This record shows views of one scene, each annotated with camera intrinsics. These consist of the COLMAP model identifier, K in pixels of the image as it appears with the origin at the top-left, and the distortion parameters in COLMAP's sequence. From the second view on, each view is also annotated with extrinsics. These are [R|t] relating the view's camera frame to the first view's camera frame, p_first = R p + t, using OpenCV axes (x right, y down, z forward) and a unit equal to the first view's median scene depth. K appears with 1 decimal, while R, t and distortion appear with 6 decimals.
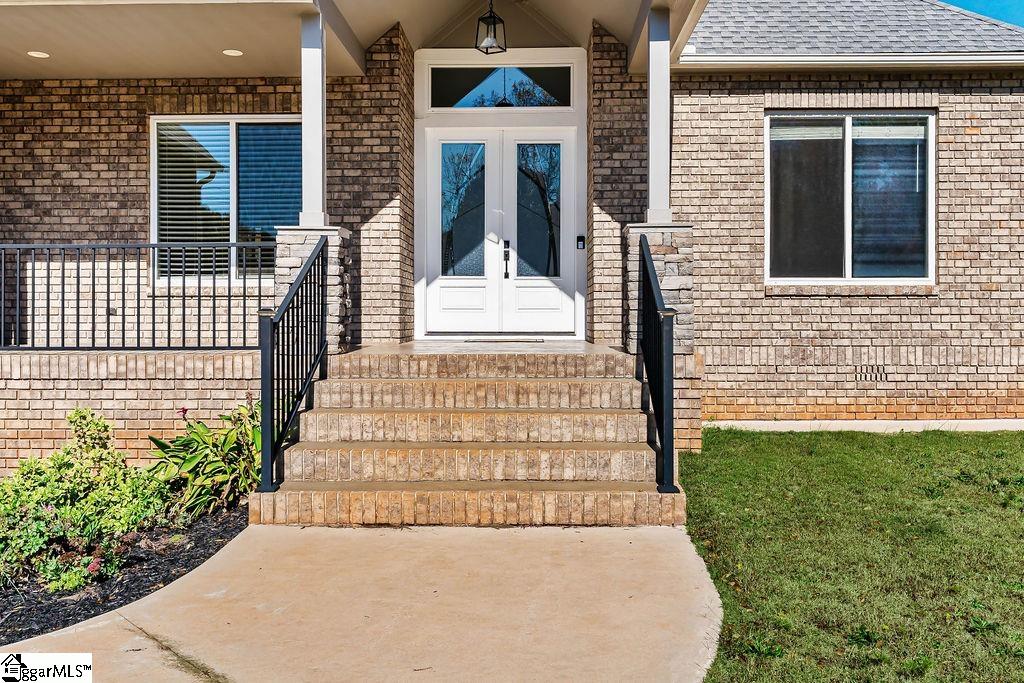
lens RADIAL K [[960.6, 0, 512.0], [0, 960.6, 341.5], [0, 0, 1]] dist [-0.001765, -0.000703]
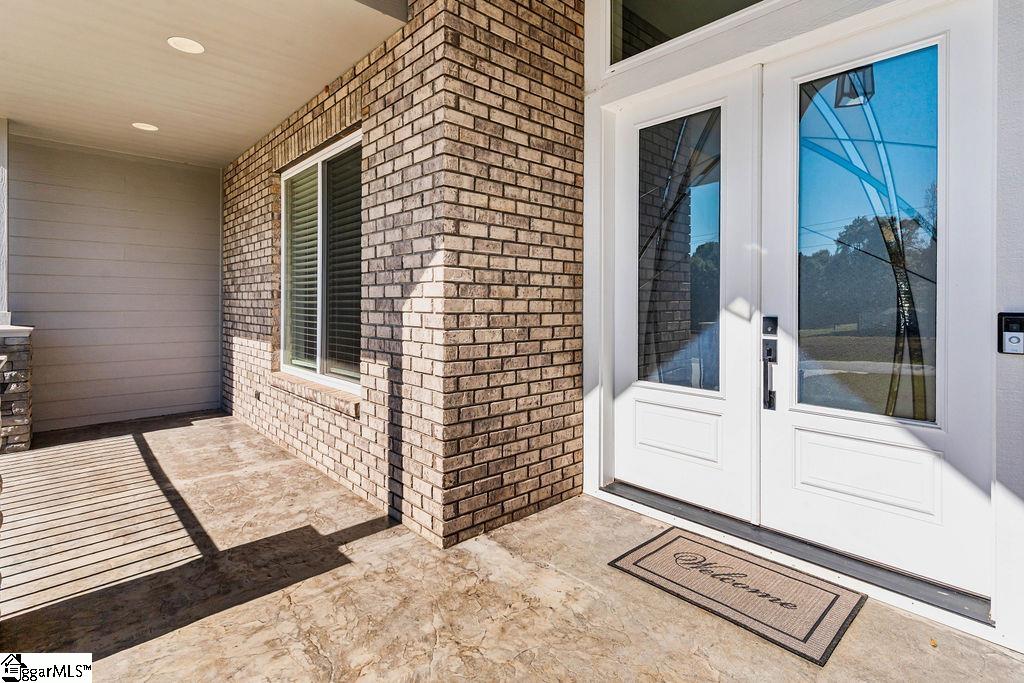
lens RADIAL K [[521.4, 0, 495.4], [0, 521.4, 304.0], [0, 0, 1]] dist [-0.000586, -0.000130]
pose [[0.665048, -0.000616, -0.746800, 0.095254], [-0.018814, 0.999668, -0.017579, -0.116206], [0.746563, 0.025742, 0.664816, 0.844263]]
